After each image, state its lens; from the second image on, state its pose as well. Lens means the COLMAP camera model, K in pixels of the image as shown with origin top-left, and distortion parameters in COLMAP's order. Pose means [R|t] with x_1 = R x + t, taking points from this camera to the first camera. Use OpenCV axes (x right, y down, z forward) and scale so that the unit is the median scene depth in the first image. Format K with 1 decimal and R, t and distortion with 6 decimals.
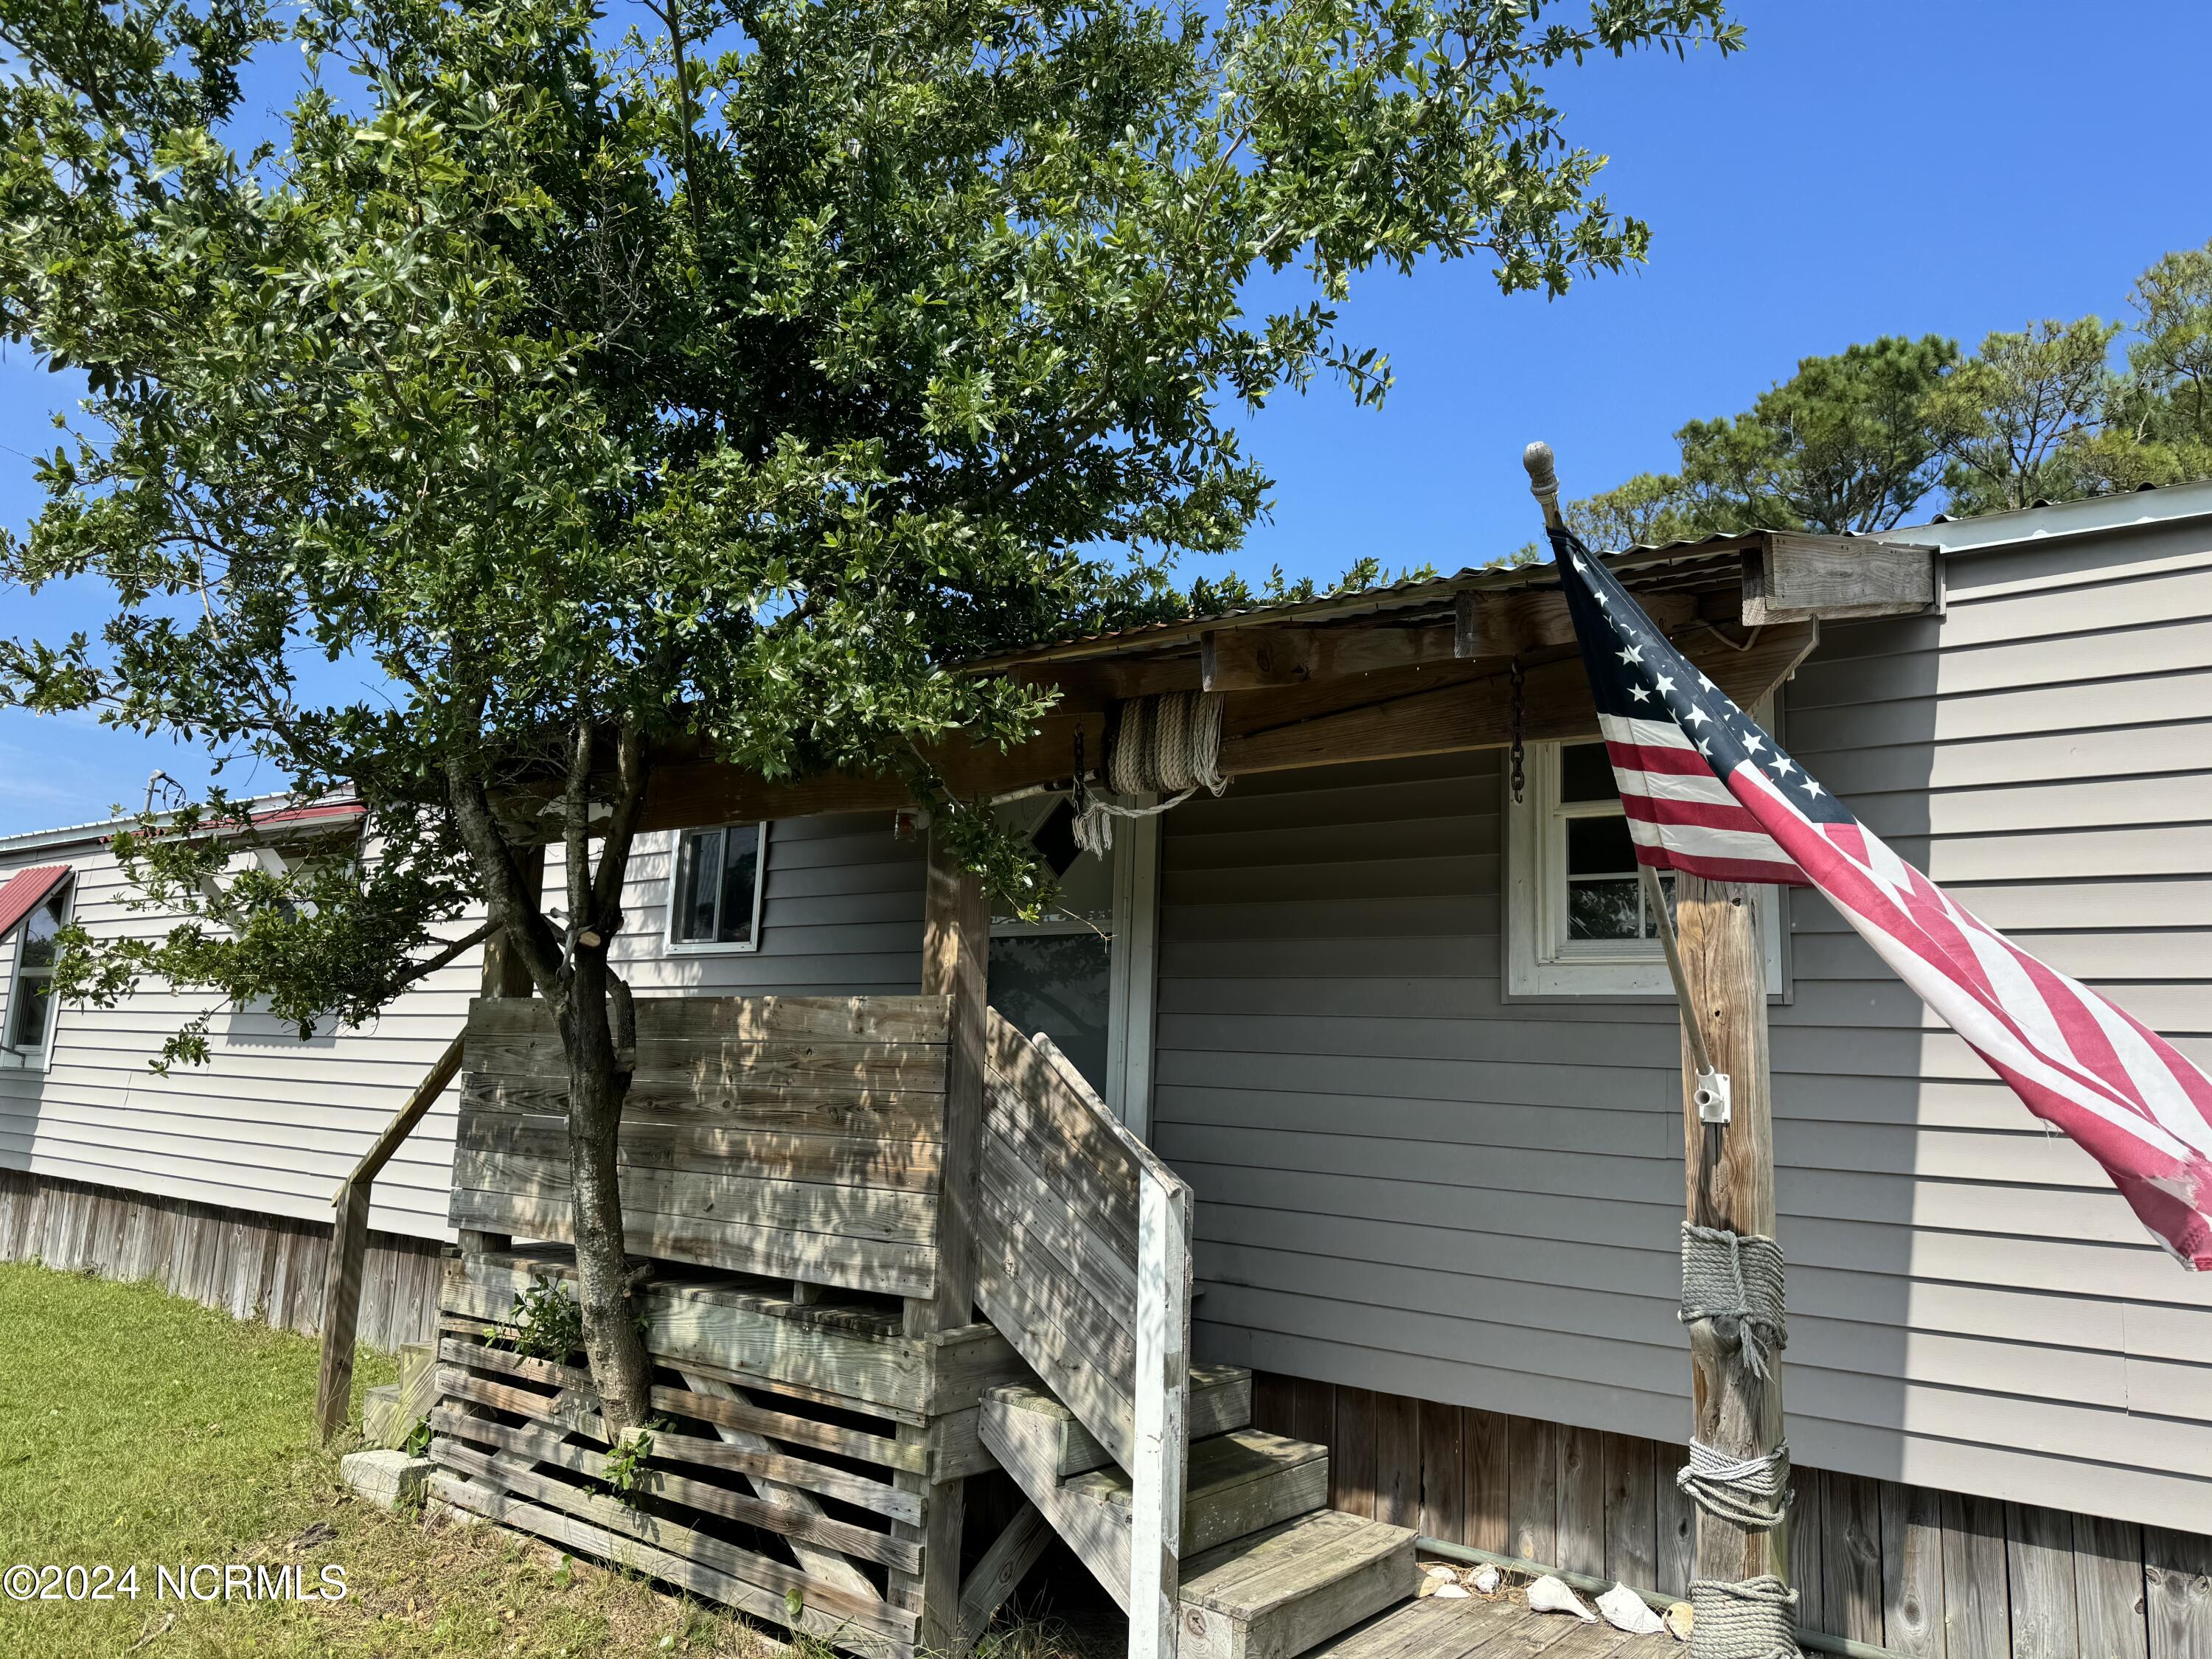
lens RADIAL K [[1569.5, 0, 1096.7], [0, 1569.5, 825.8], [0, 0, 1]] dist [0.037259, -0.041093]
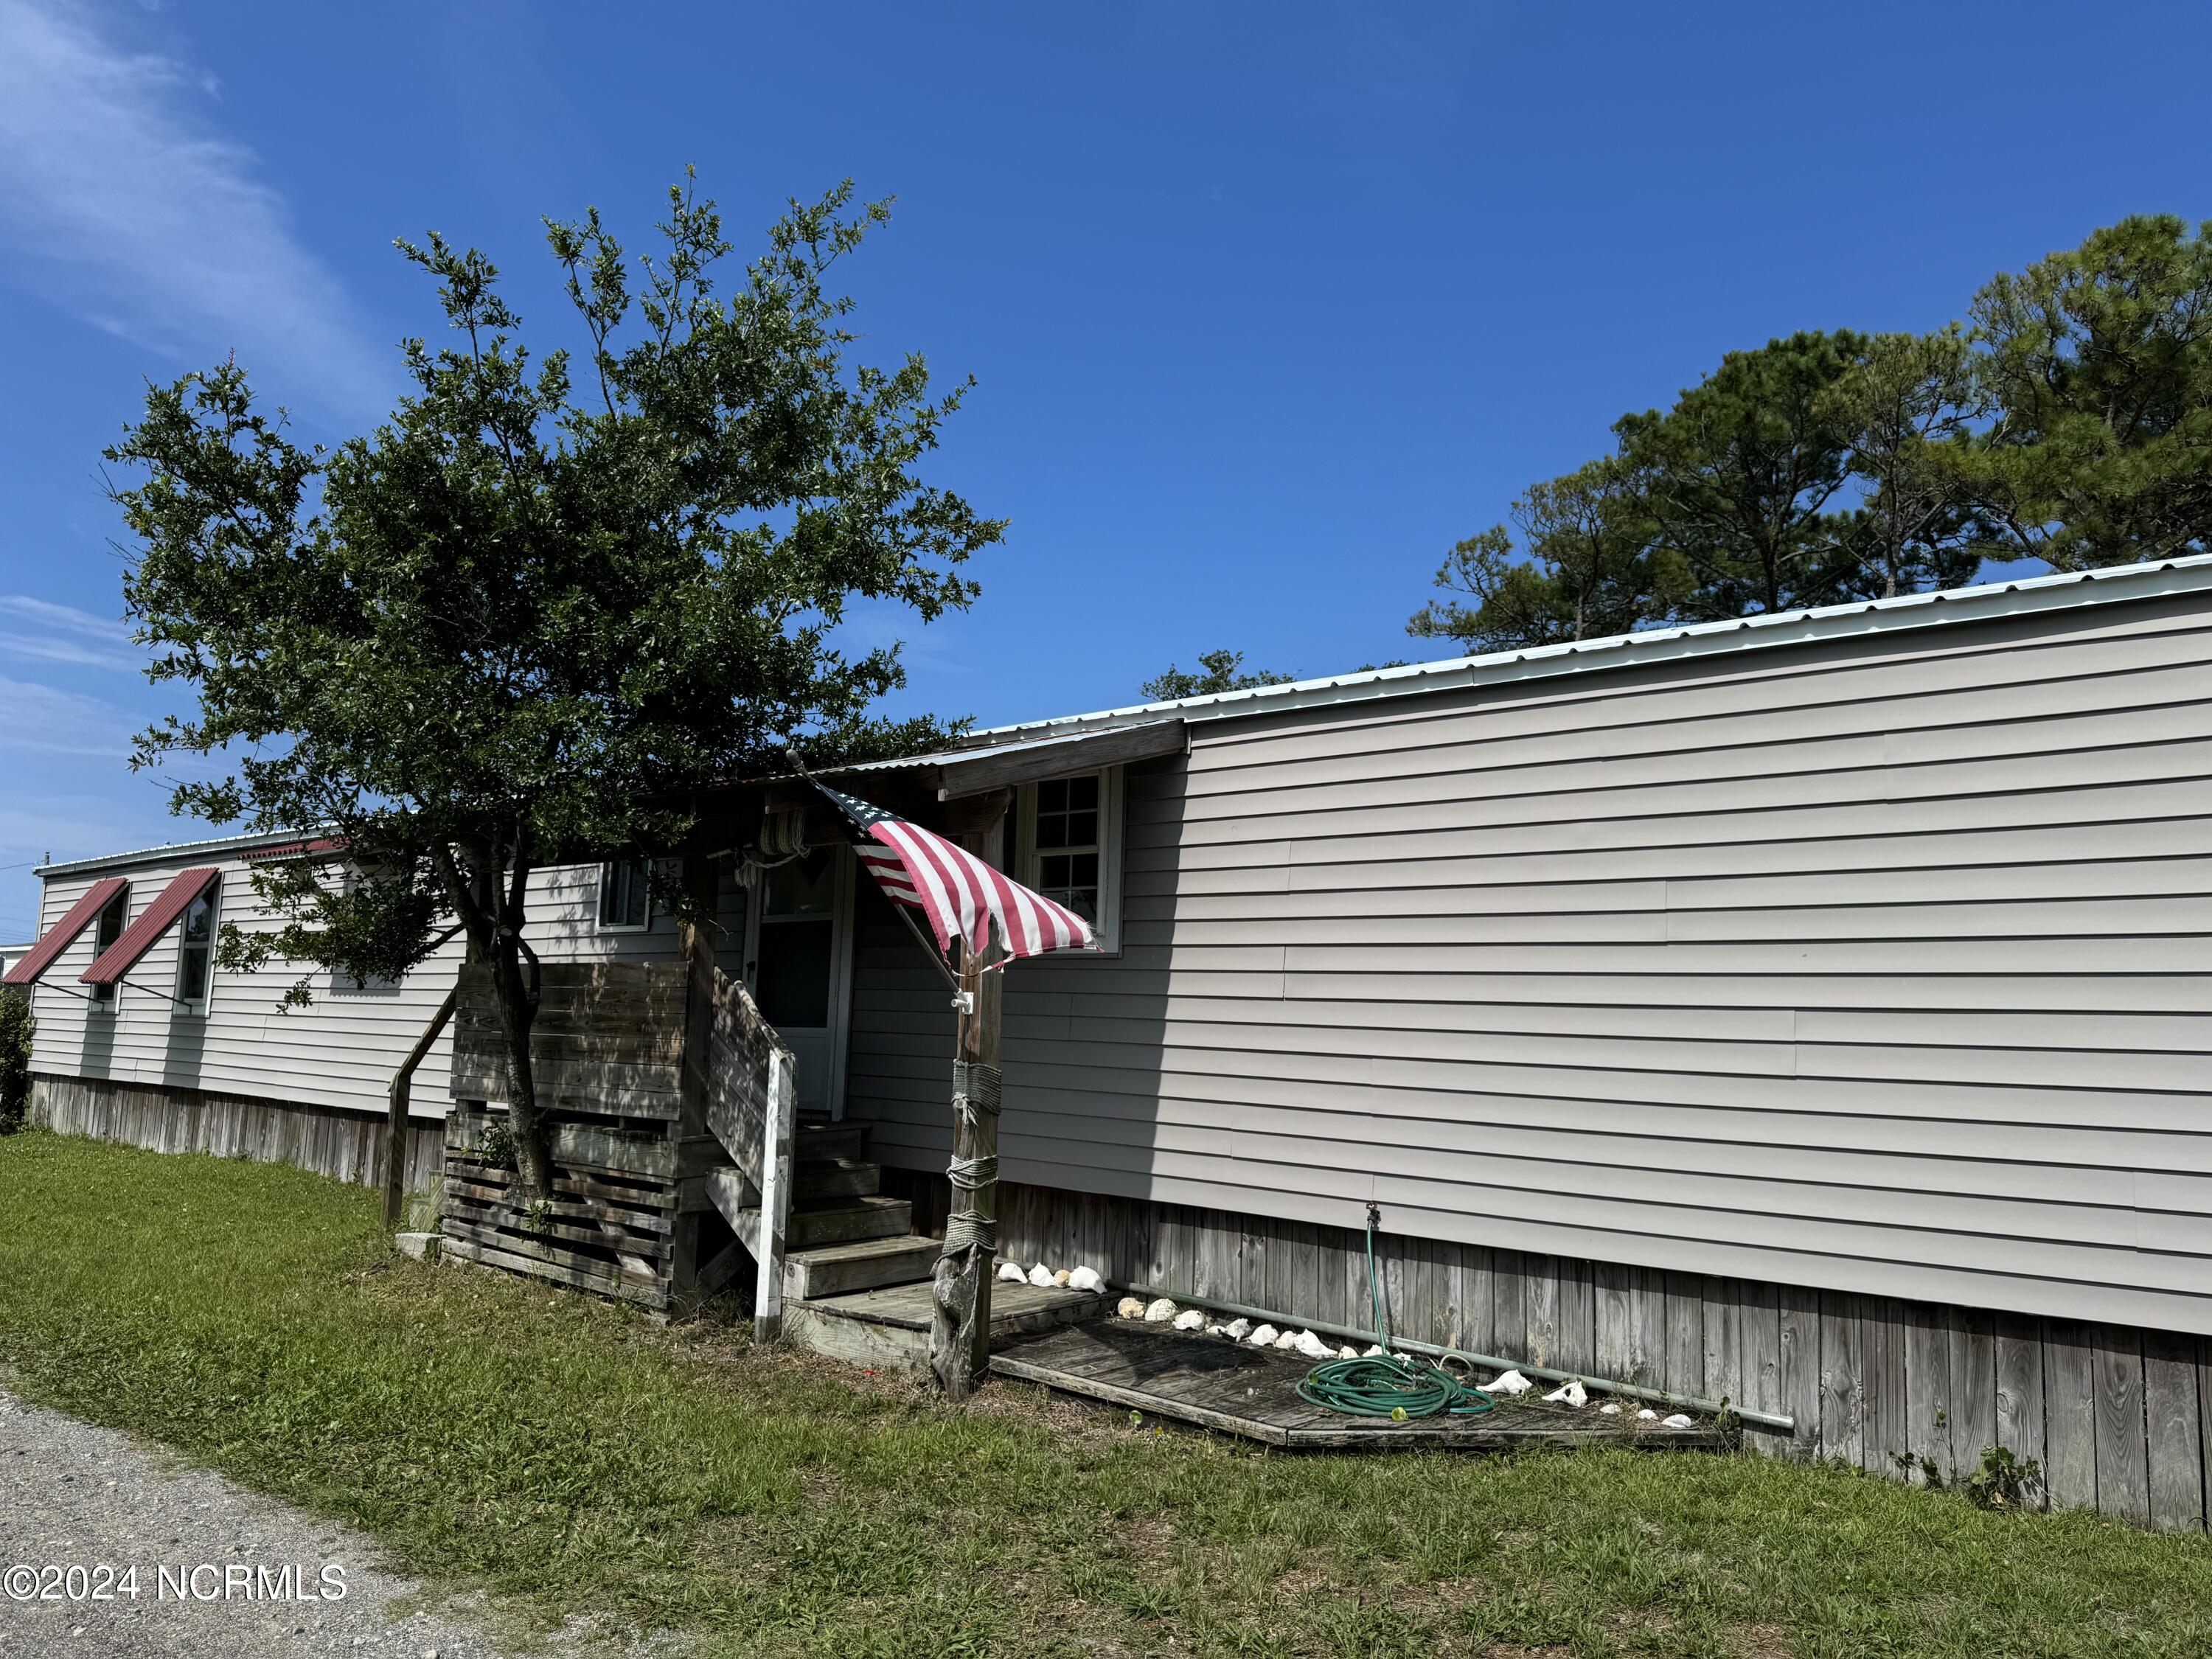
lens RADIAL K [[1569.5, 0, 1112.5], [0, 1569.5, 817.8], [0, 0, 1]] dist [0.037259, -0.041093]
pose [[0.998348, -0.020300, -0.053754, 0.458306], [0.021836, 0.999365, 0.028146, -0.092431], [0.053148, -0.029273, 0.998157, -0.746858]]
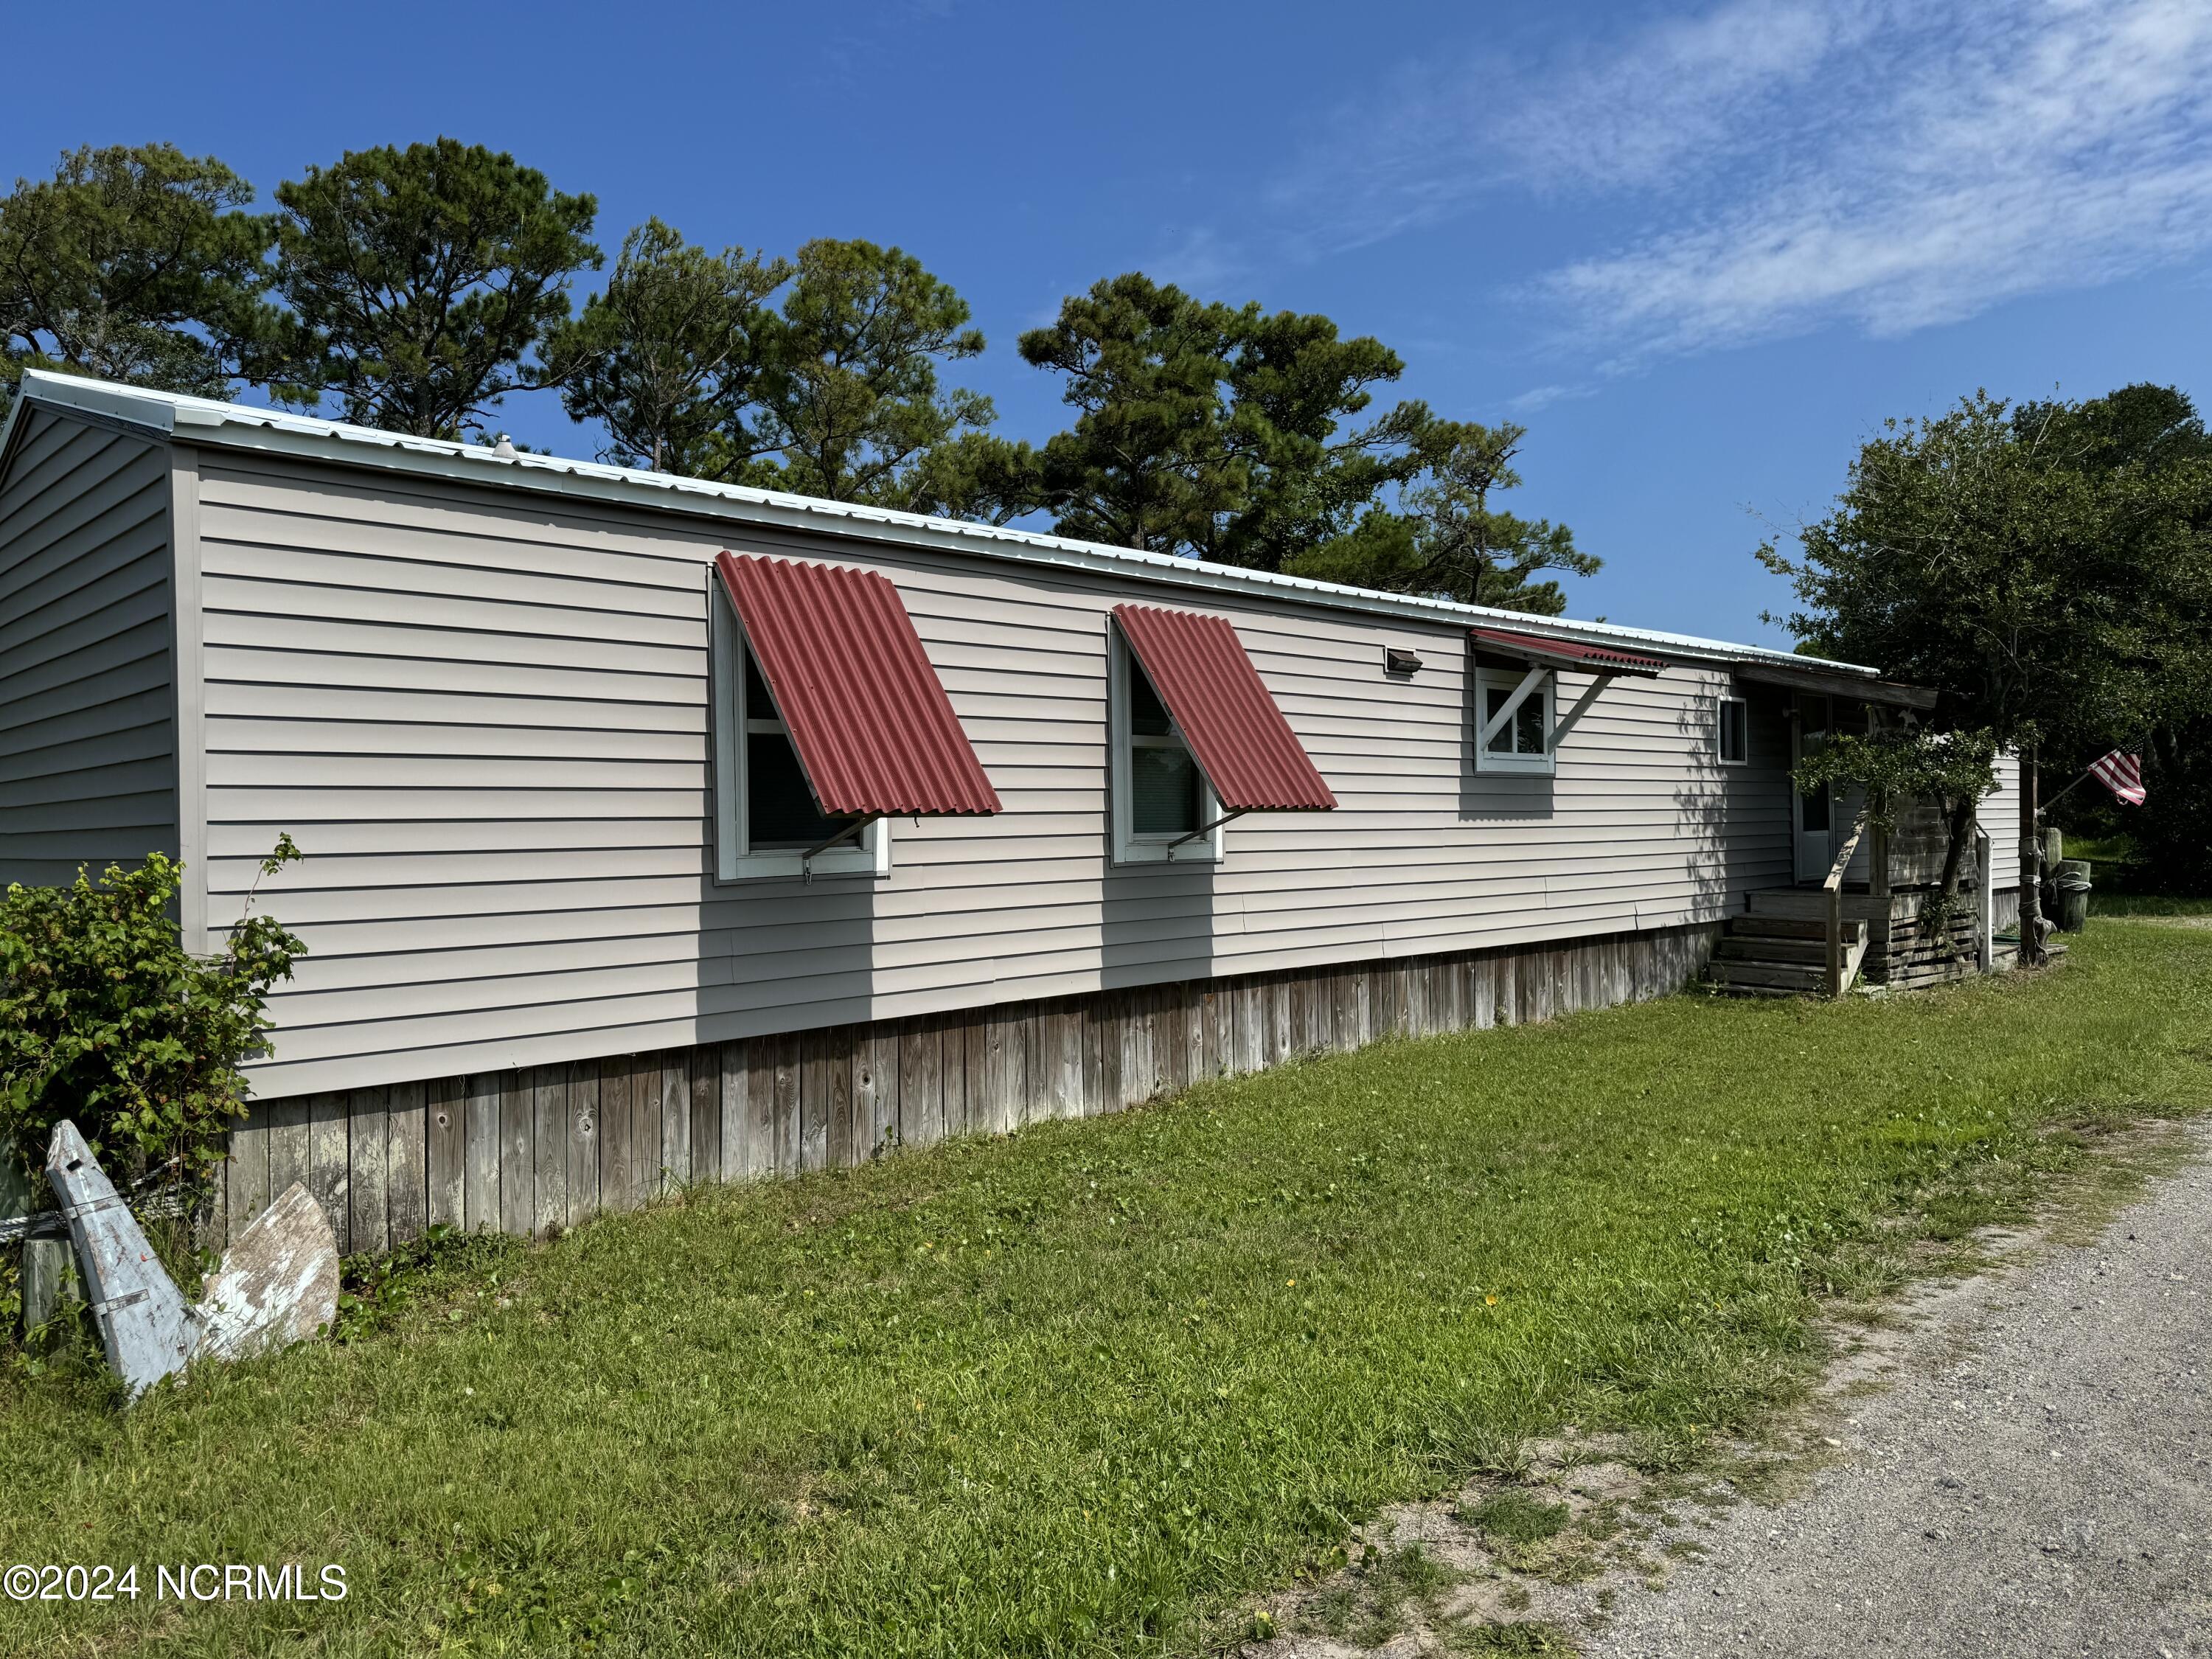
lens RADIAL K [[1569.5, 0, 1116.7], [0, 1569.5, 828.0], [0, 0, 1]] dist [0.037259, -0.041093]
pose [[0.143866, -0.035055, 0.988976, -3.341803], [-0.133289, 0.989580, 0.054466, 0.217235], [-0.980580, -0.139655, 0.137694, 2.070781]]
